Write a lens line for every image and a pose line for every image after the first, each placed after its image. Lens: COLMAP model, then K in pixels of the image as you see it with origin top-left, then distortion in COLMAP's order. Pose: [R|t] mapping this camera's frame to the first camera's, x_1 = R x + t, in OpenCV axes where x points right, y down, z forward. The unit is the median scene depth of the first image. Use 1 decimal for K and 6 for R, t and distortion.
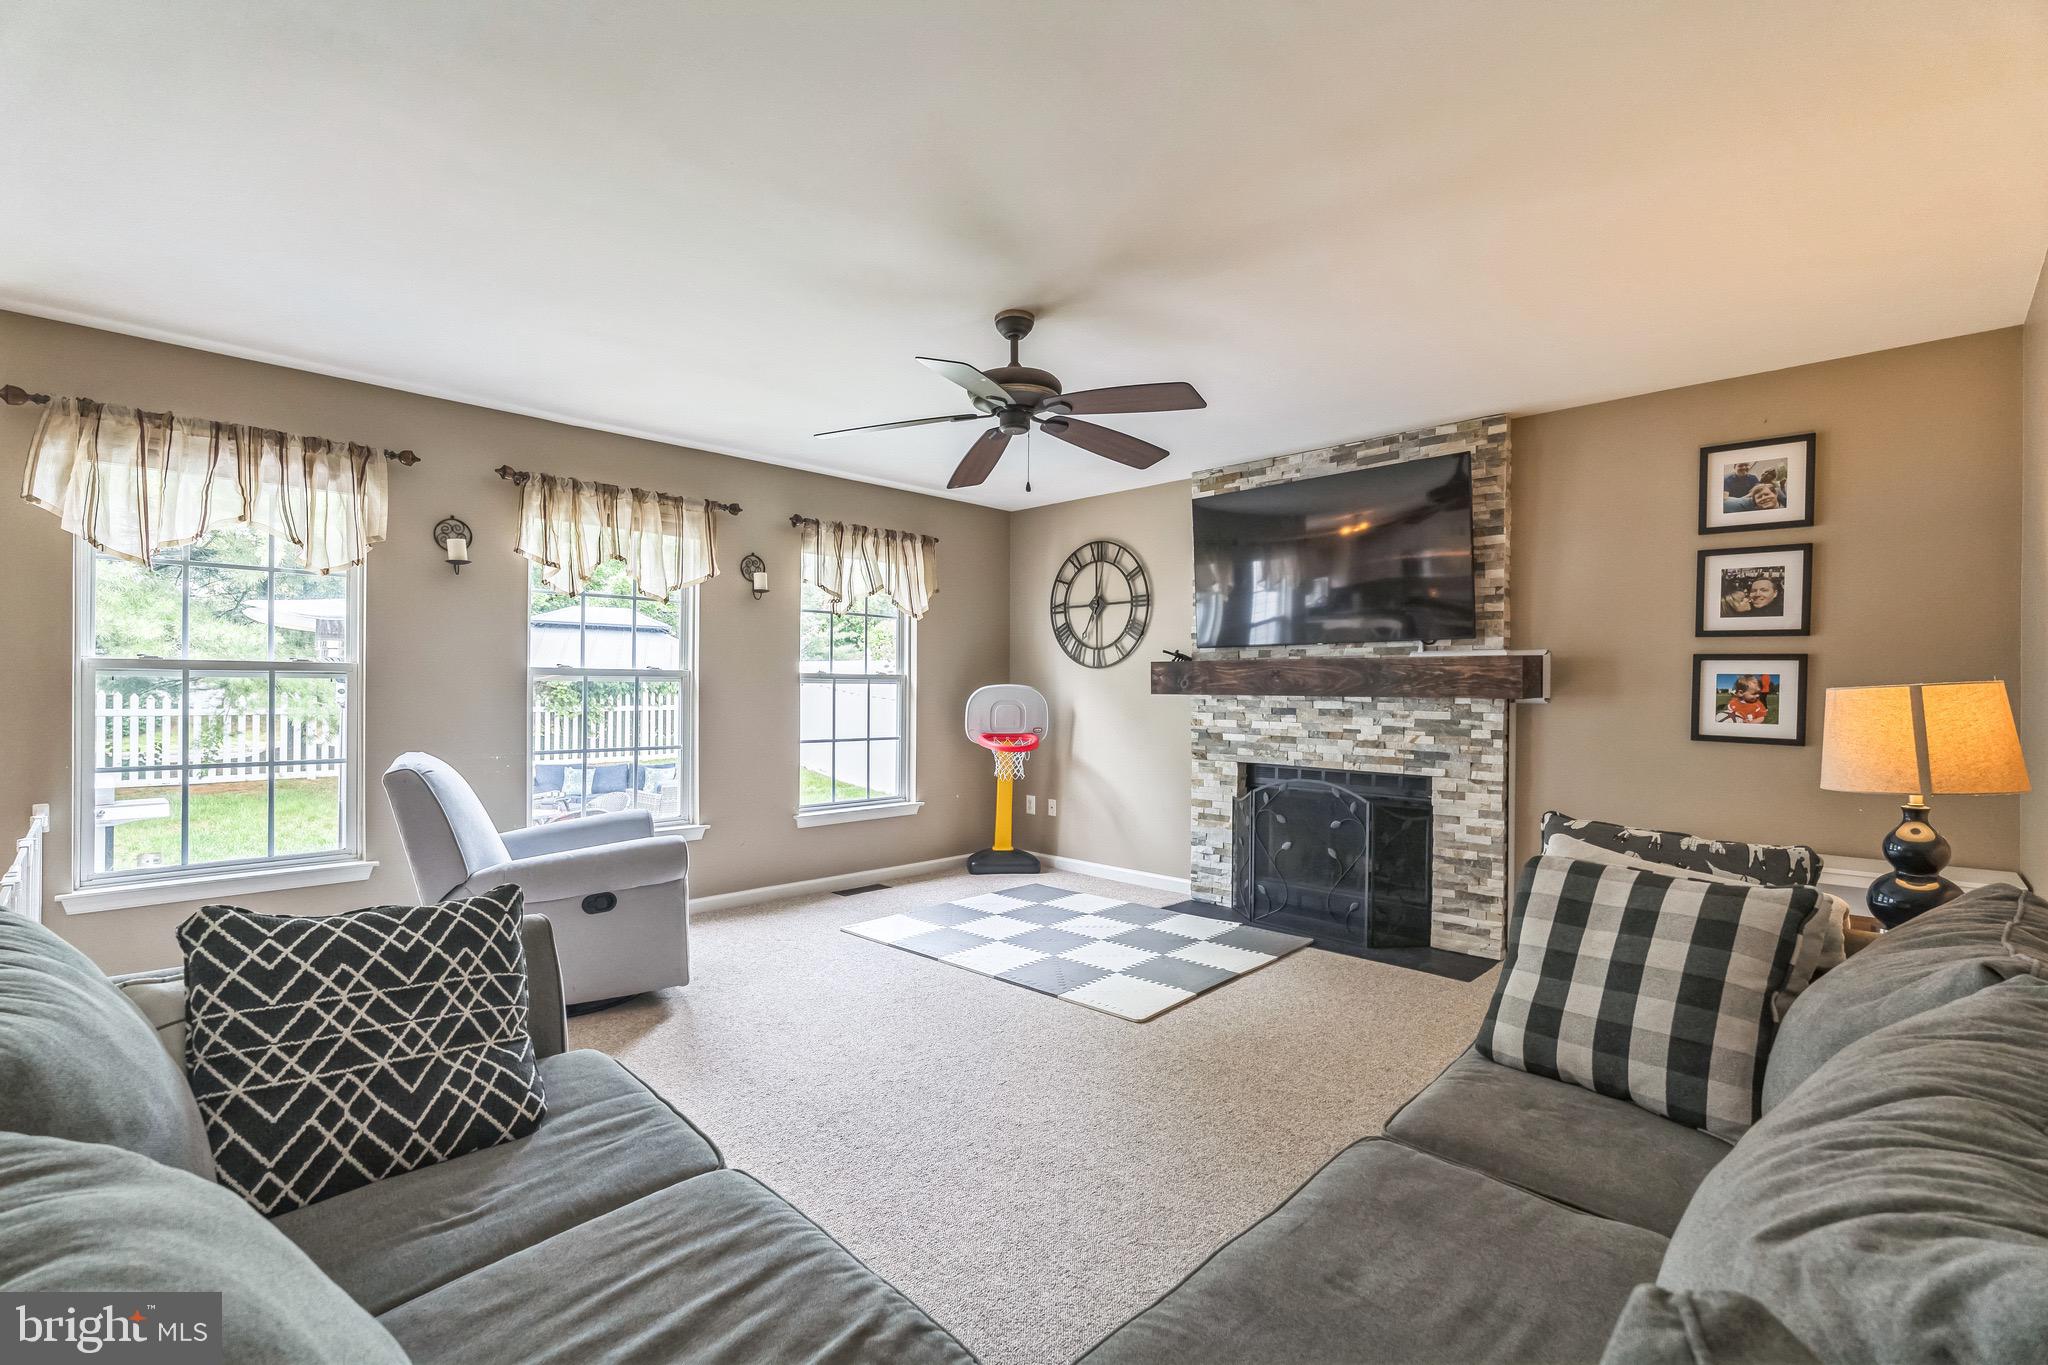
lens RADIAL K [[887.2, 0, 1035.3], [0, 887.2, 693.5], [0, 0, 1]] dist [-0.001883, -0.000067]
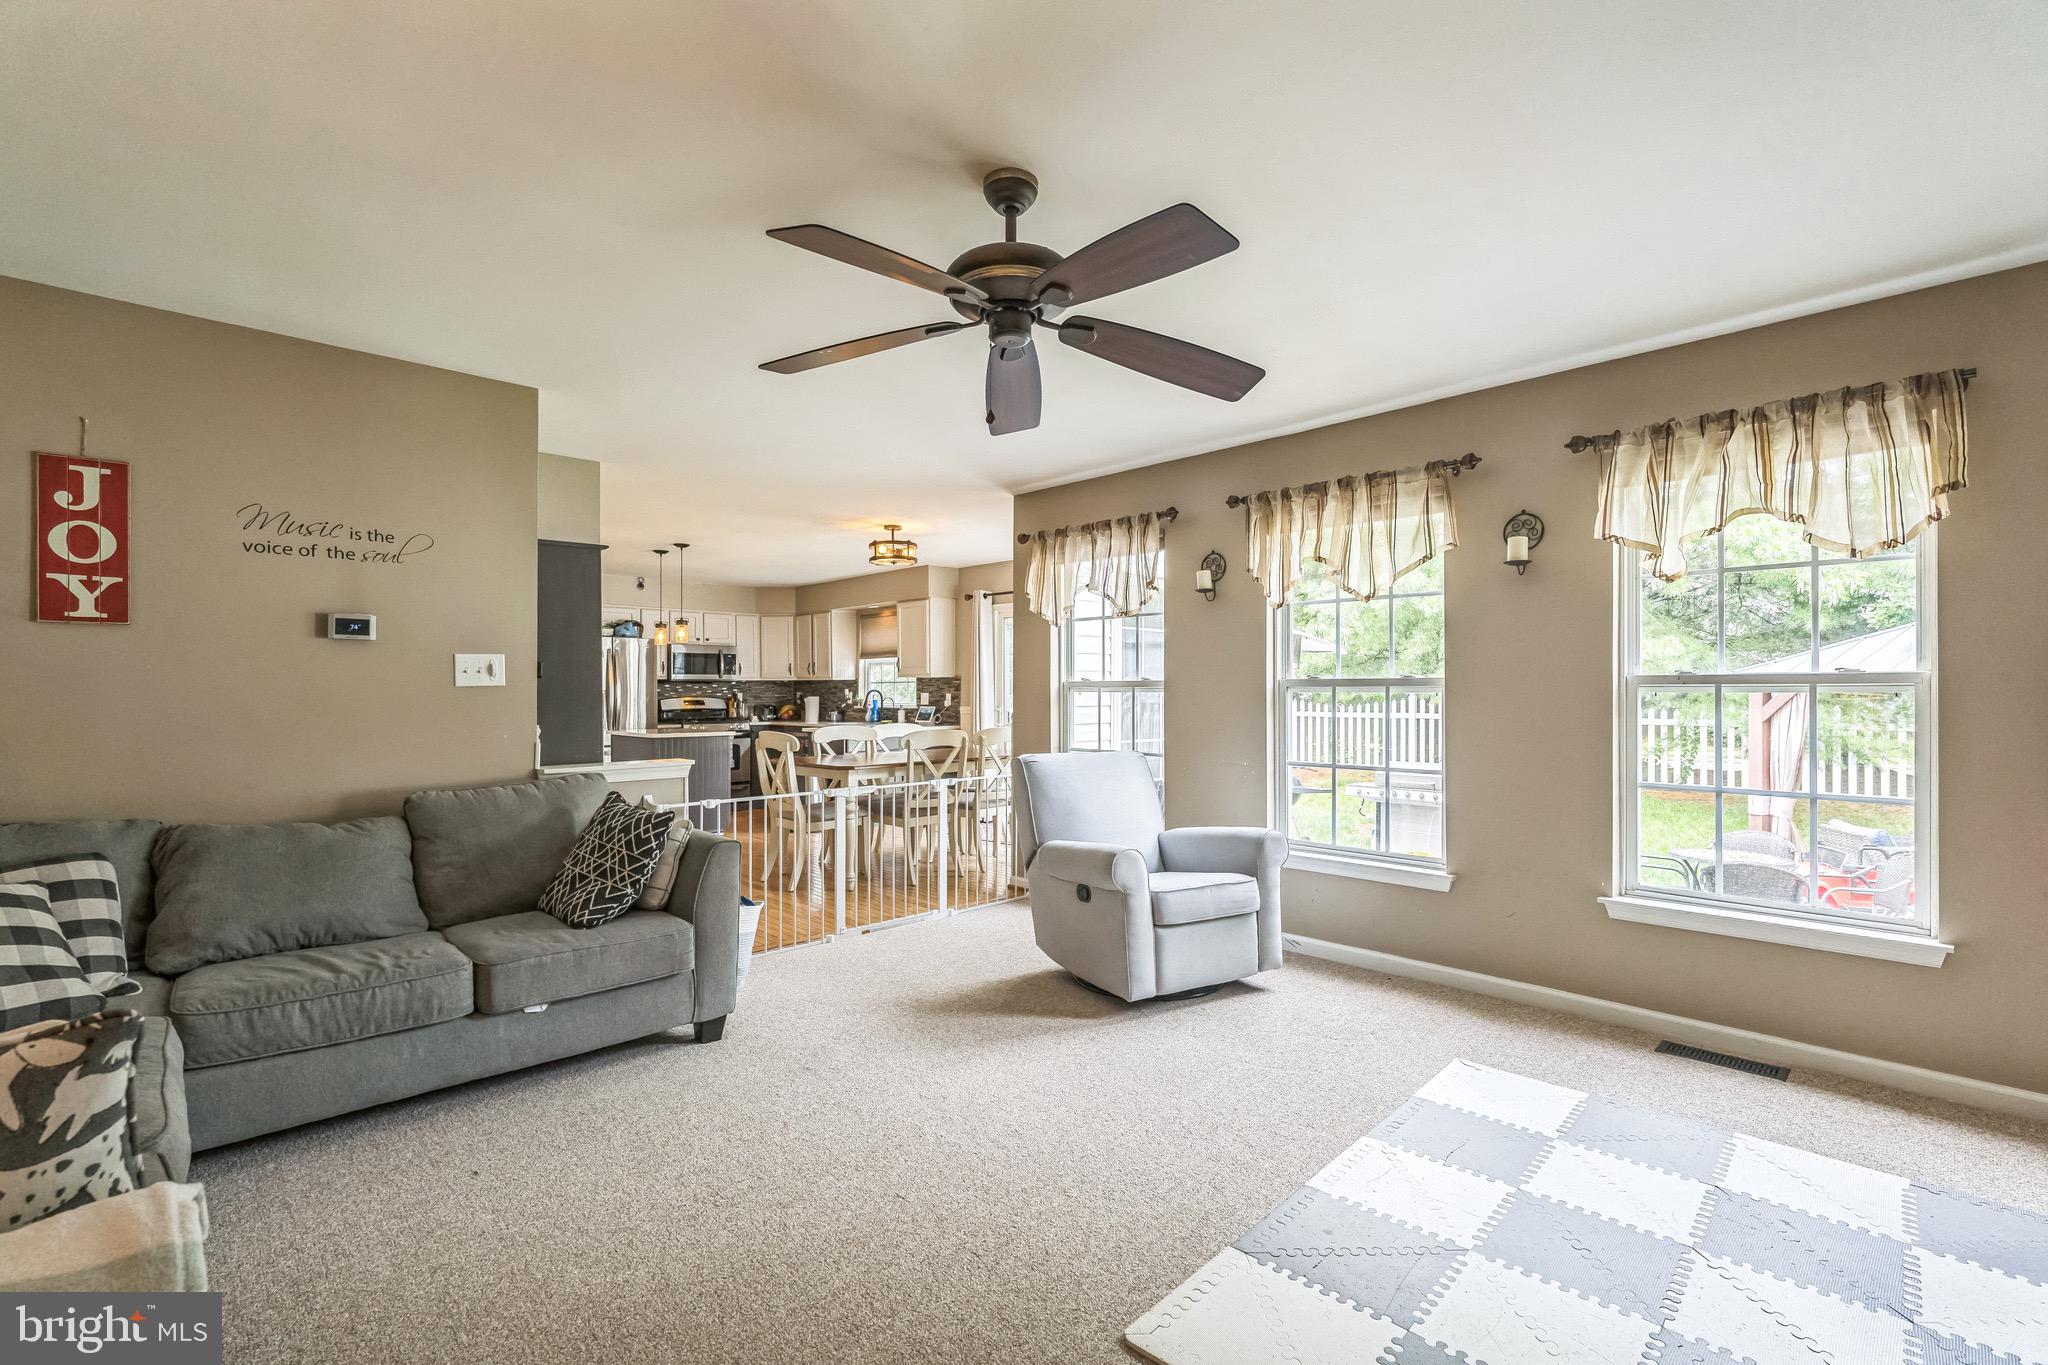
lens RADIAL K [[906.5, 0, 1014.6], [0, 906.5, 687.9], [0, 0, 1]] dist [-0.001585, 0.000044]
pose [[-0.029624, -0.013684, -0.999467, 0.418717], [-0.007649, 0.999880, -0.013463, -0.002390], [0.999532, 0.007246, -0.029726, 0.609441]]
